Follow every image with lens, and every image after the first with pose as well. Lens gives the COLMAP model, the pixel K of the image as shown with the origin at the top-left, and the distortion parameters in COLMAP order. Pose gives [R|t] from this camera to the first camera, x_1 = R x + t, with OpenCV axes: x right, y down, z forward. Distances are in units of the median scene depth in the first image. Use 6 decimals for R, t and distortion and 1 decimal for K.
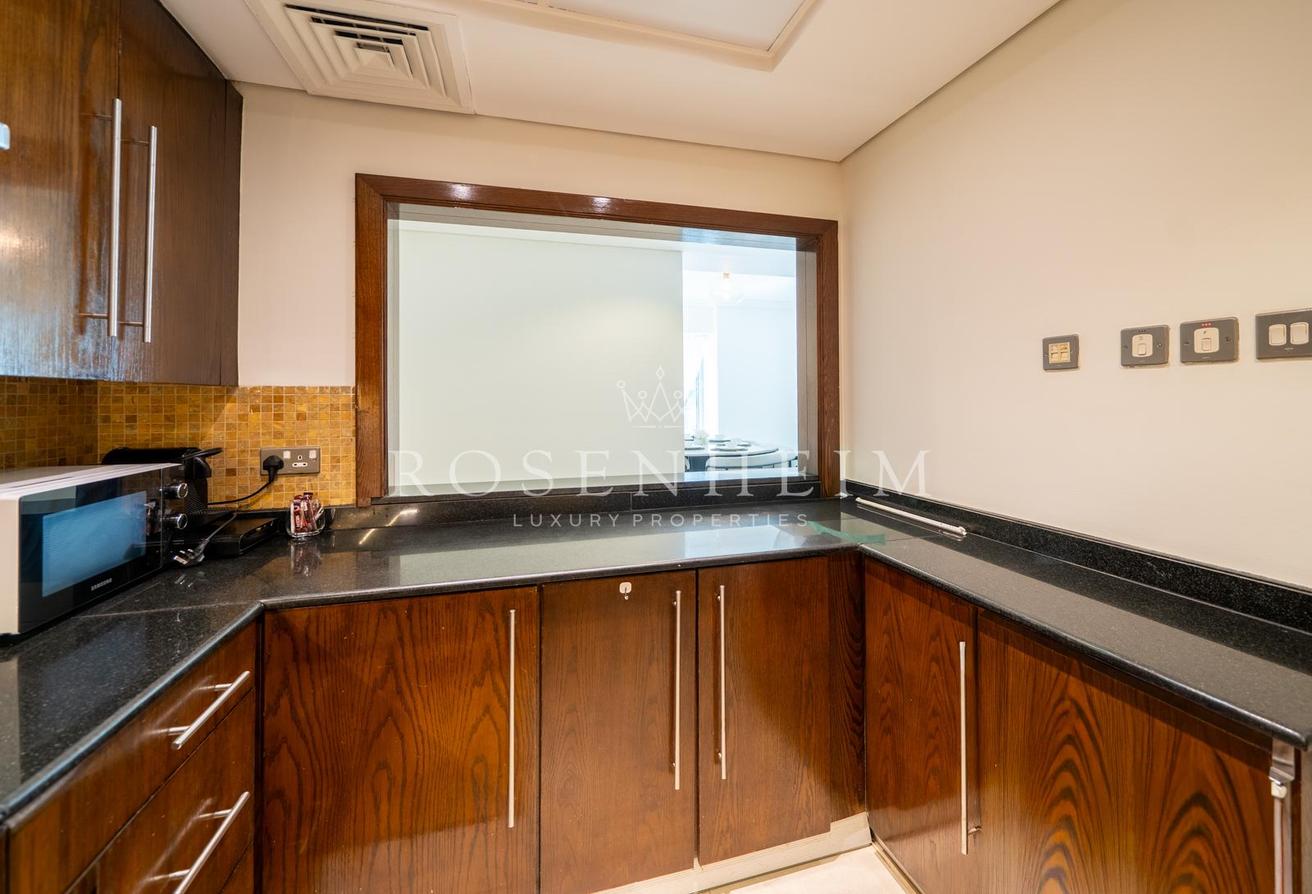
lens RADIAL K [[542.4, 0, 686.4], [0, 542.4, 391.5], [0, 0, 1]] dist [-0.007014, -0.000303]
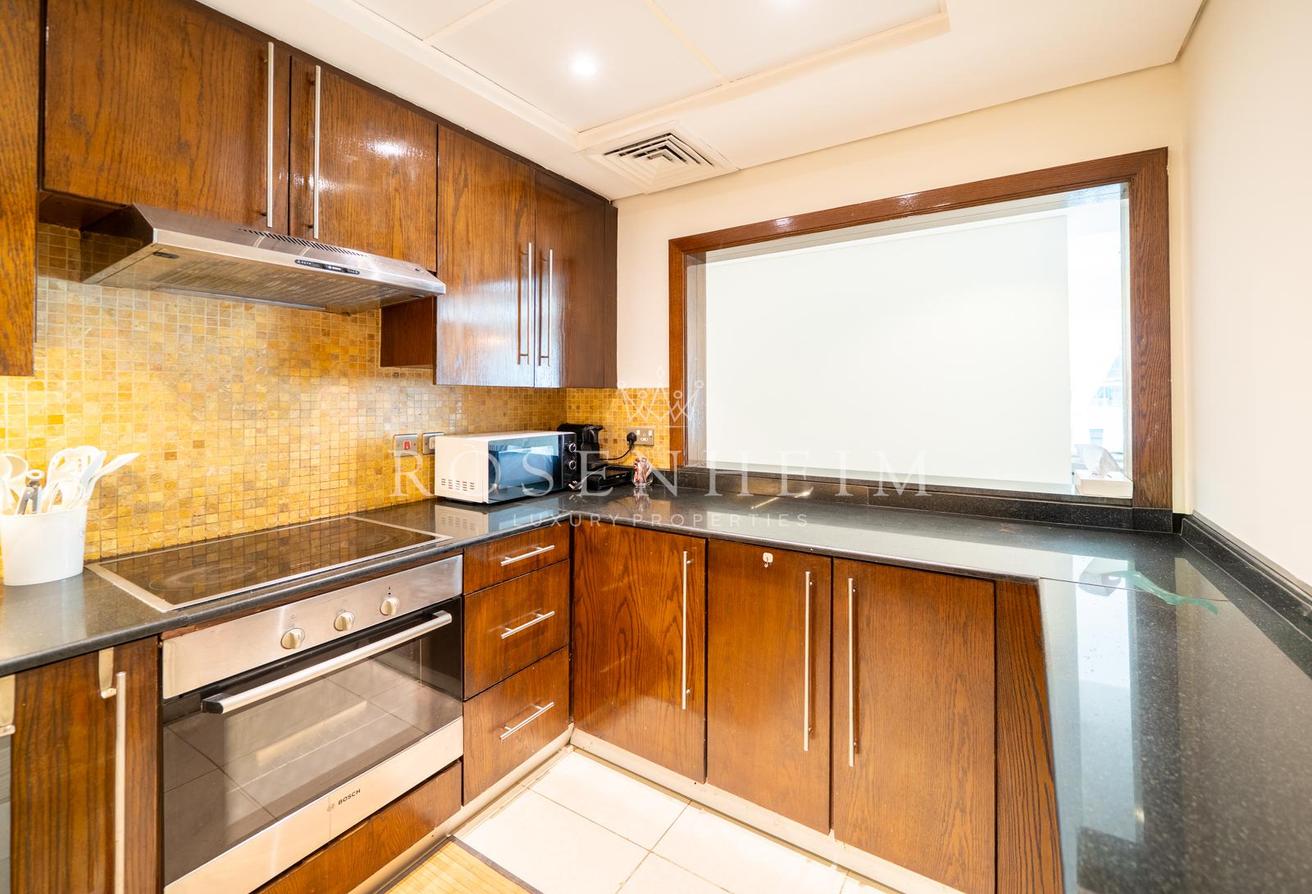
lens RADIAL K [[542.4, 0, 686.4], [0, 542.4, 391.5], [0, 0, 1]] dist [-0.007014, -0.000303]
pose [[0.665023, -0.005257, -0.746805, 0.542440], [0.010057, 0.999948, 0.001917, -0.001228], [0.746755, -0.008785, 0.665041, 0.075615]]
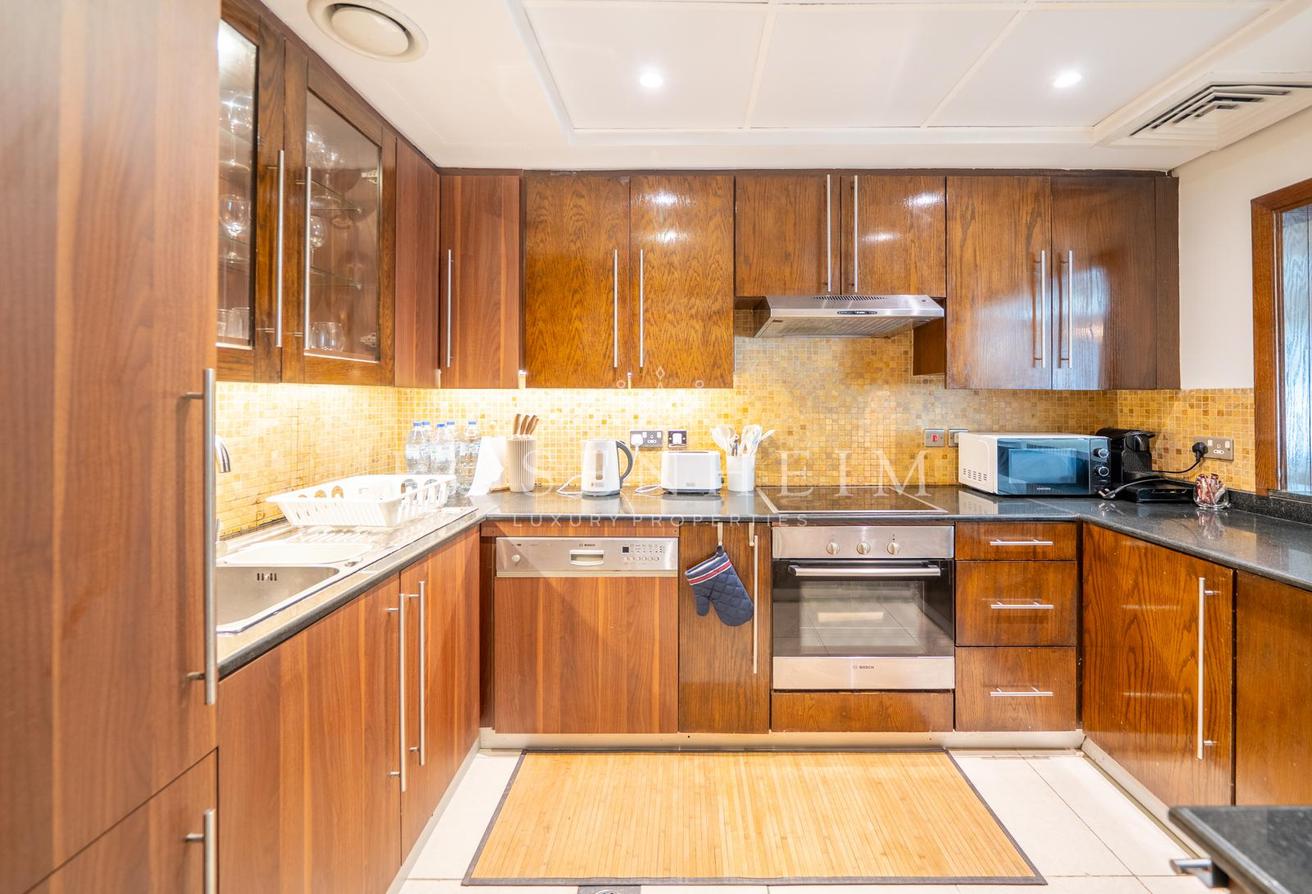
lens RADIAL K [[542.4, 0, 686.4], [0, 542.4, 391.5], [0, 0, 1]] dist [-0.007014, -0.000303]
pose [[-0.295788, -0.009328, -0.955208, 0.881797], [0.012622, 0.999827, -0.013672, -0.001602], [0.955170, -0.016101, -0.295619, 0.213807]]
